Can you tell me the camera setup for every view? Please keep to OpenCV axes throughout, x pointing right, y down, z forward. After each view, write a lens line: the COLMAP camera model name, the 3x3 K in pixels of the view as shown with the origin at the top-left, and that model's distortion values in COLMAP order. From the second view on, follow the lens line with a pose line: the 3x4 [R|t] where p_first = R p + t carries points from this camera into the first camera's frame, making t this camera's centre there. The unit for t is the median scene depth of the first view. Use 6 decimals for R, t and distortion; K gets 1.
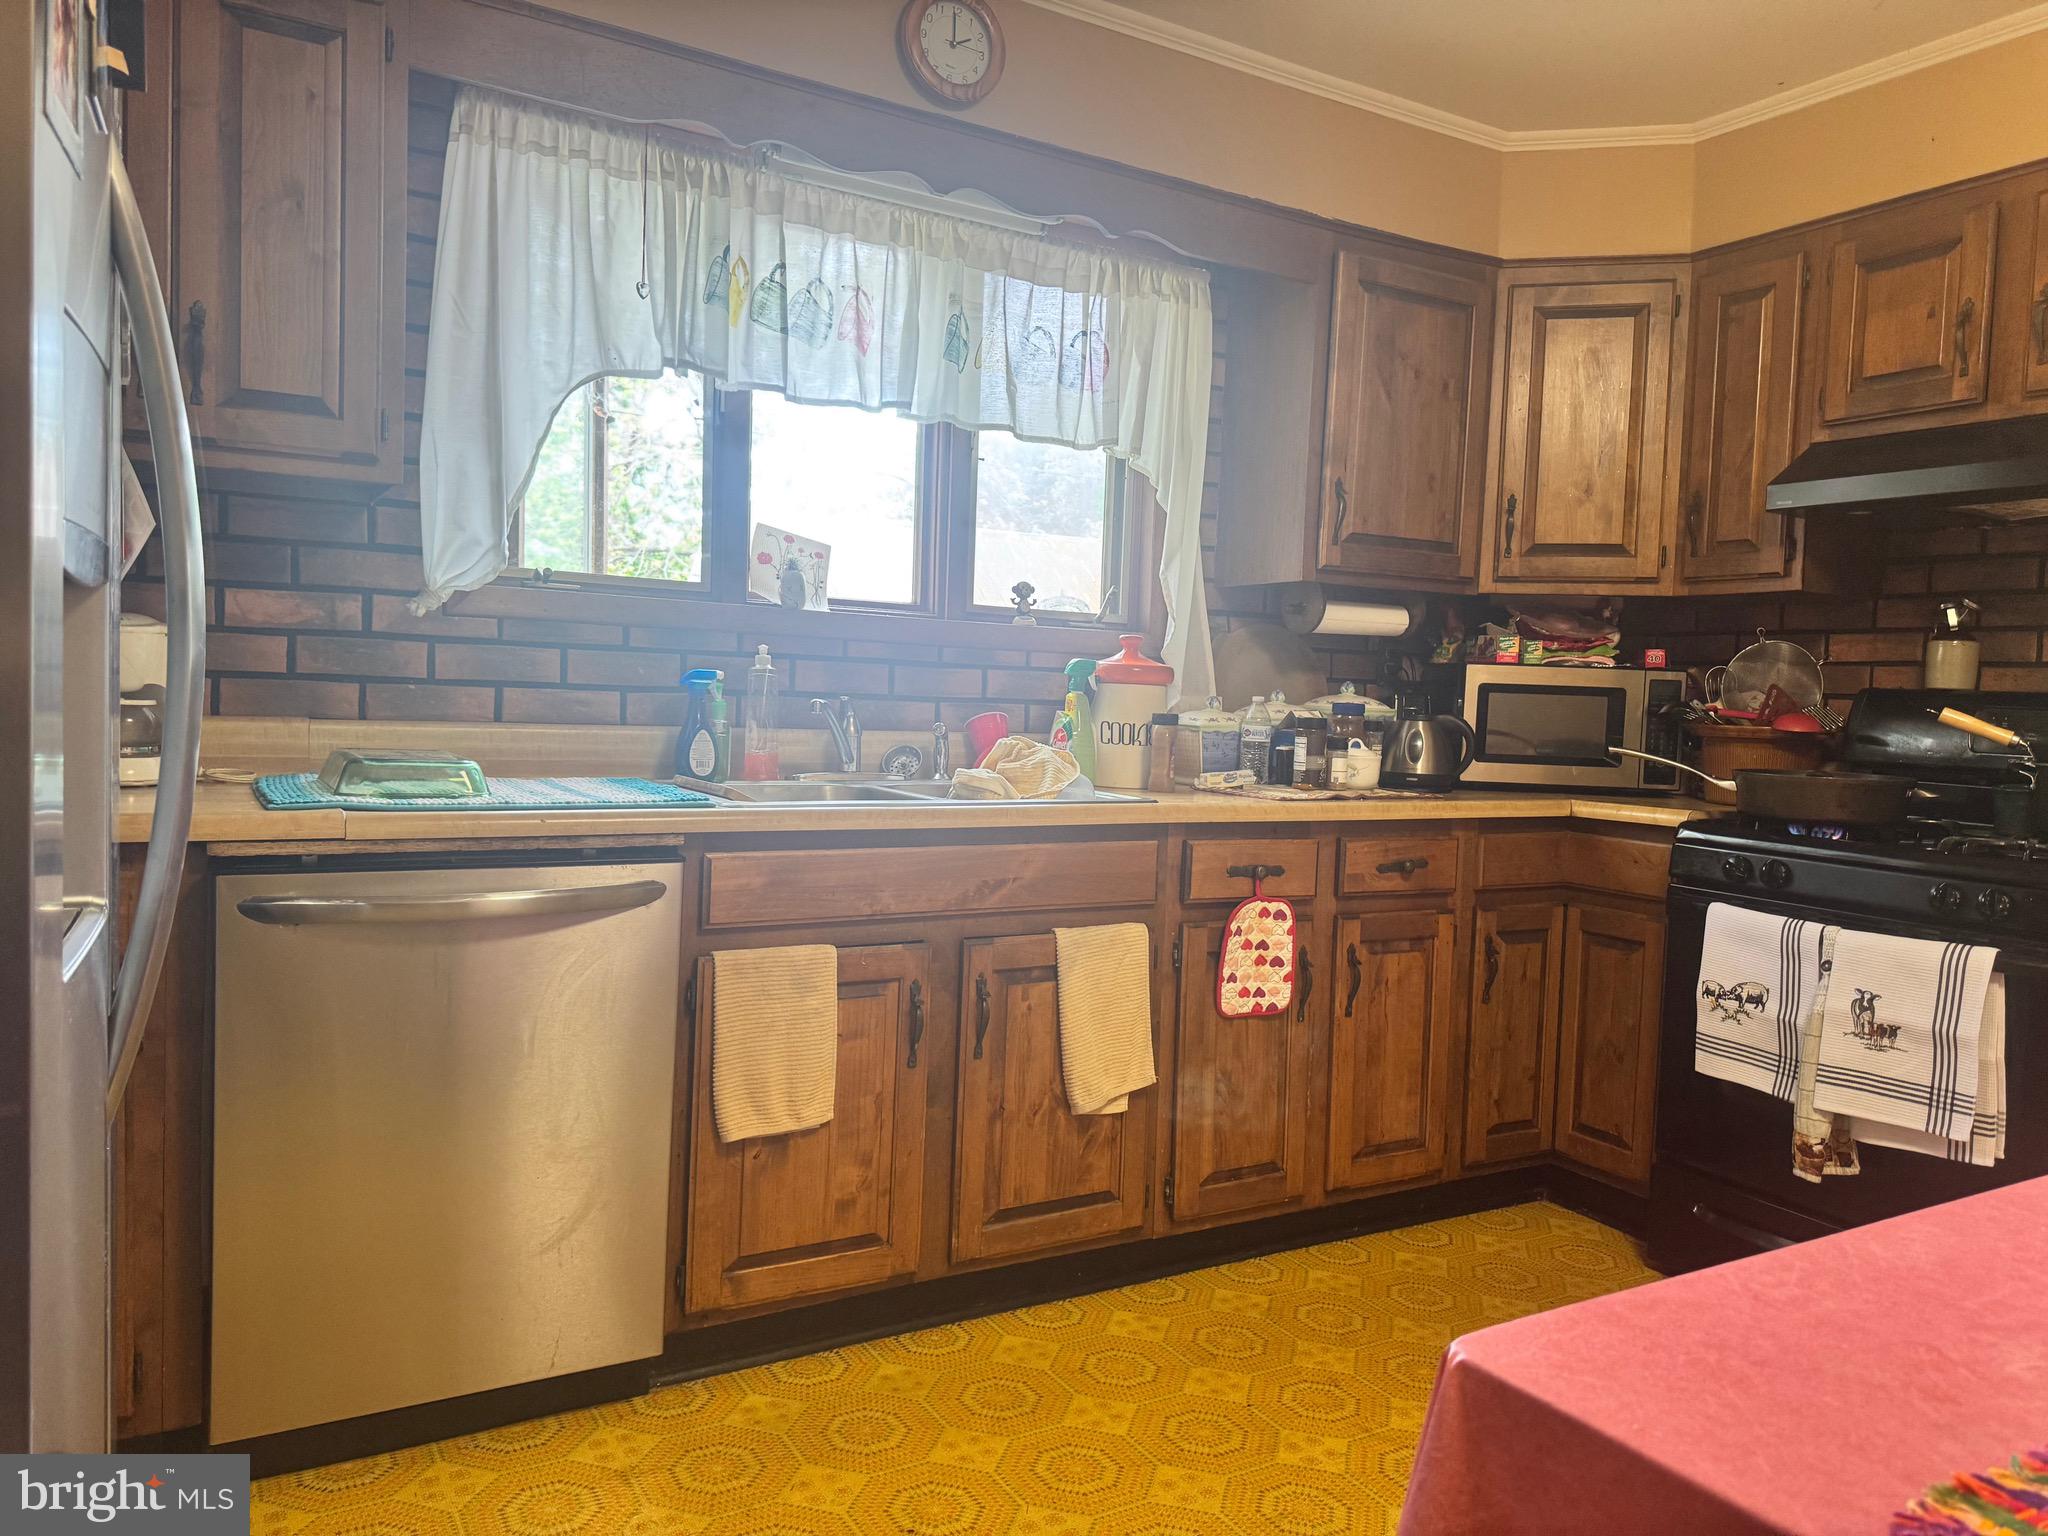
lens RADIAL K [[1430.8, 0, 1011.6], [0, 1430.8, 773.3], [0, 0, 1]] dist [0.000320, -0.015555]
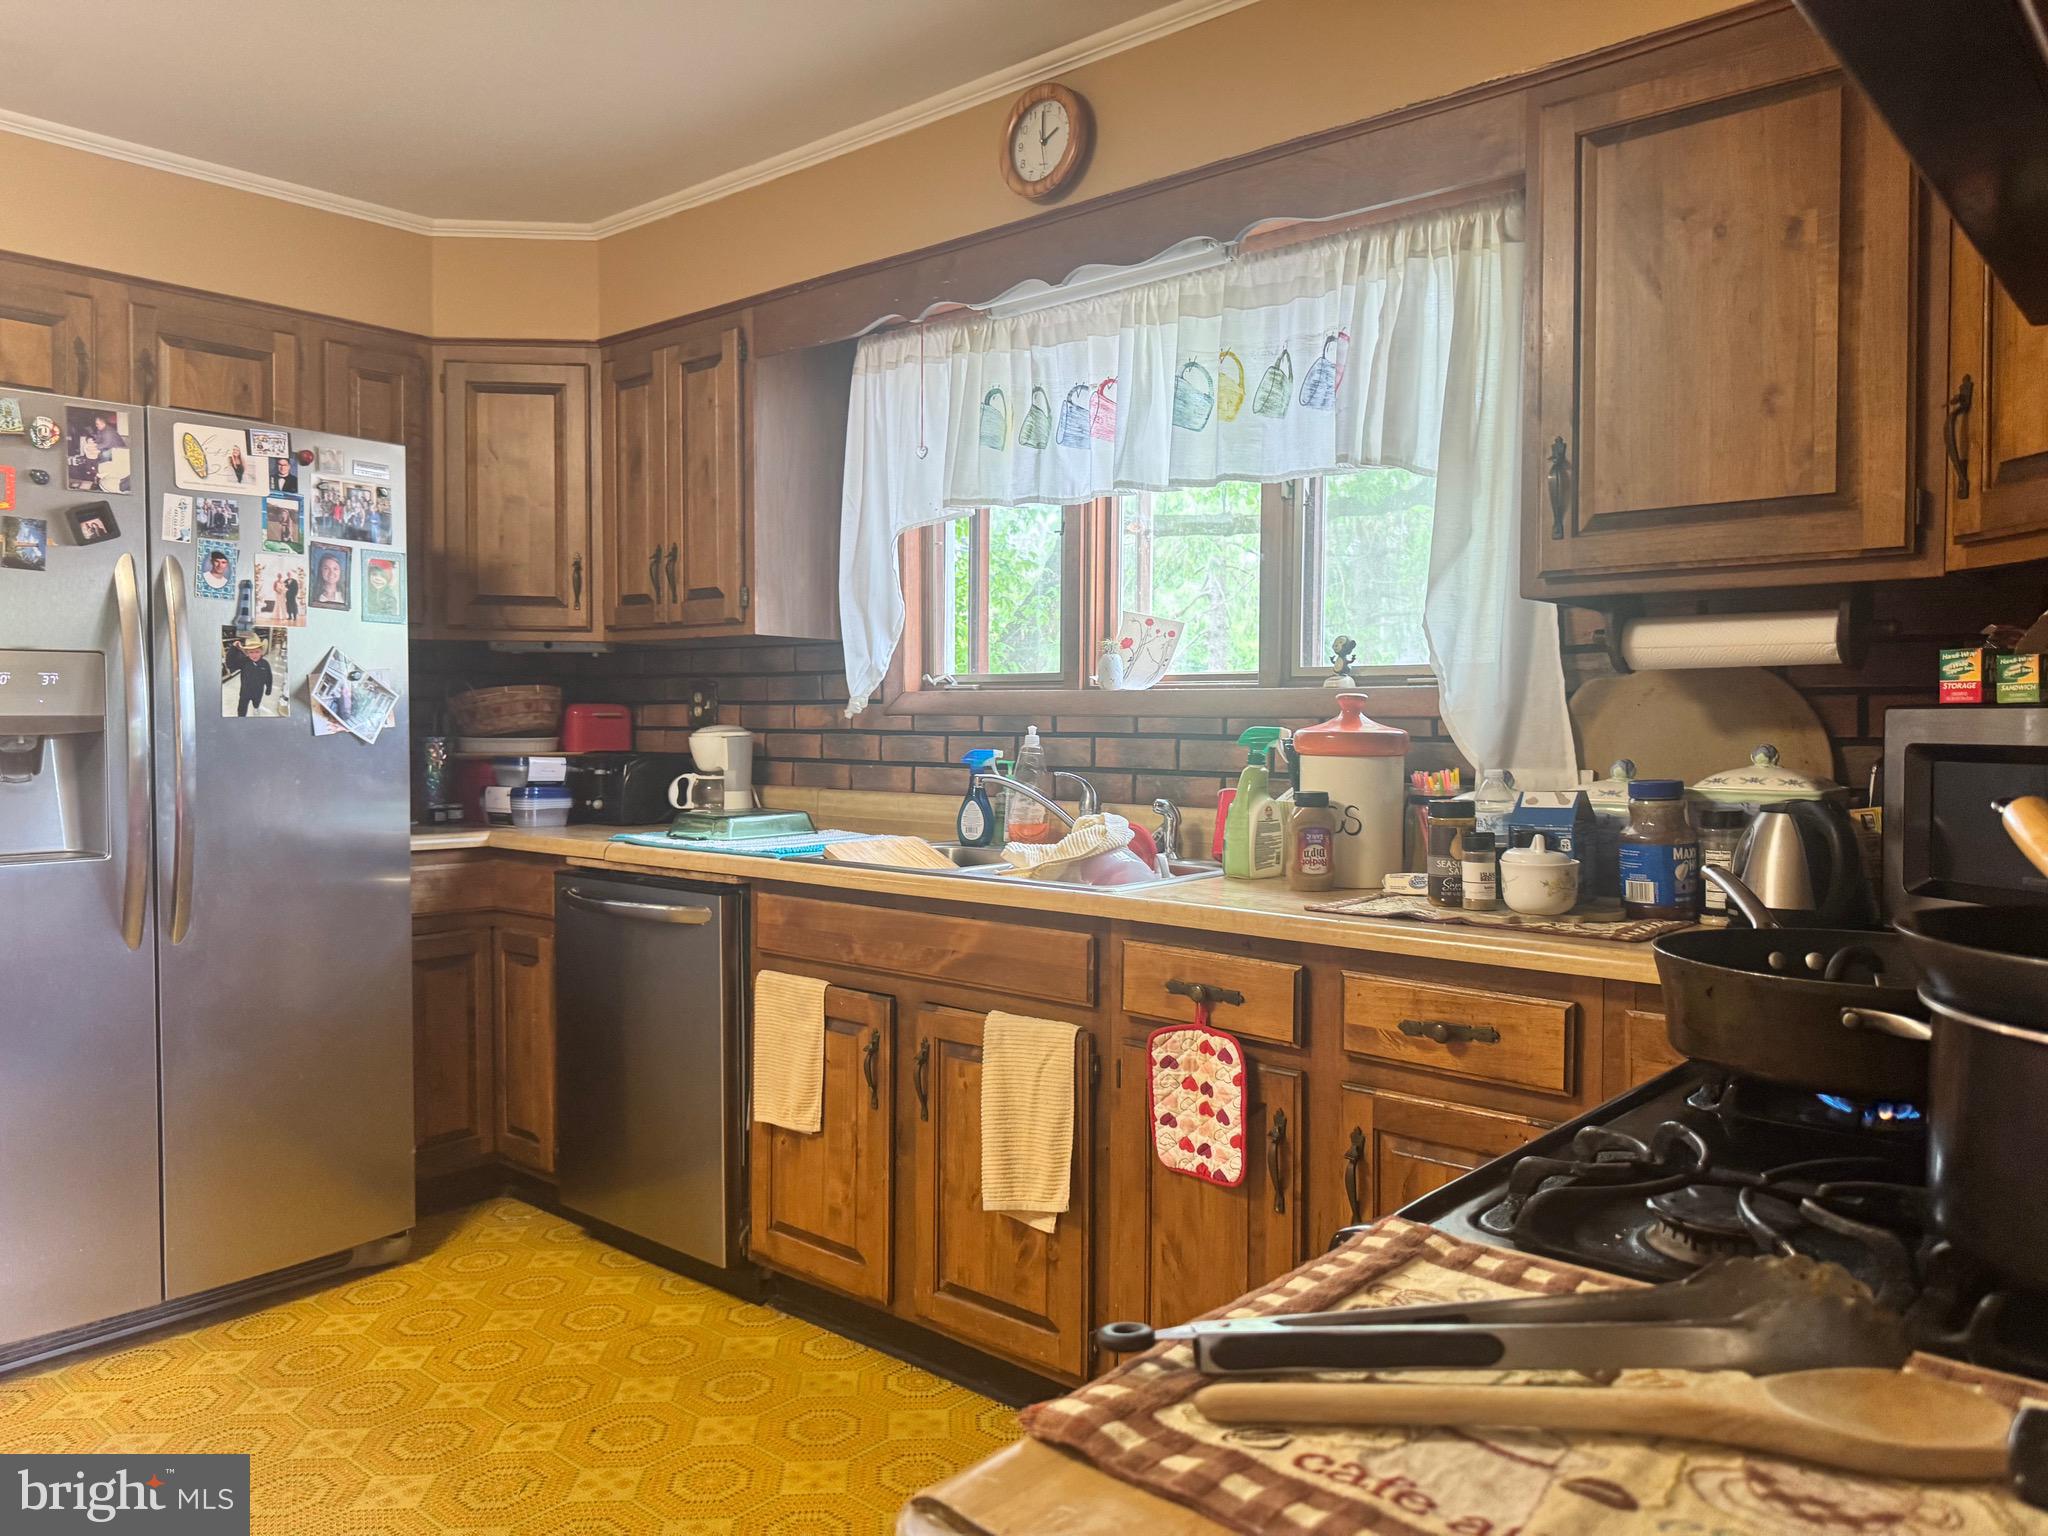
lens RADIAL K [[1430.8, 0, 1008.6], [0, 1430.8, 750.6], [0, 0, 1]] dist [0.000320, -0.015555]
pose [[0.321460, -0.016048, -0.946787, 0.885778], [-0.048185, 0.998284, -0.033281, -0.033285], [0.945697, 0.056320, 0.320135, 0.639815]]
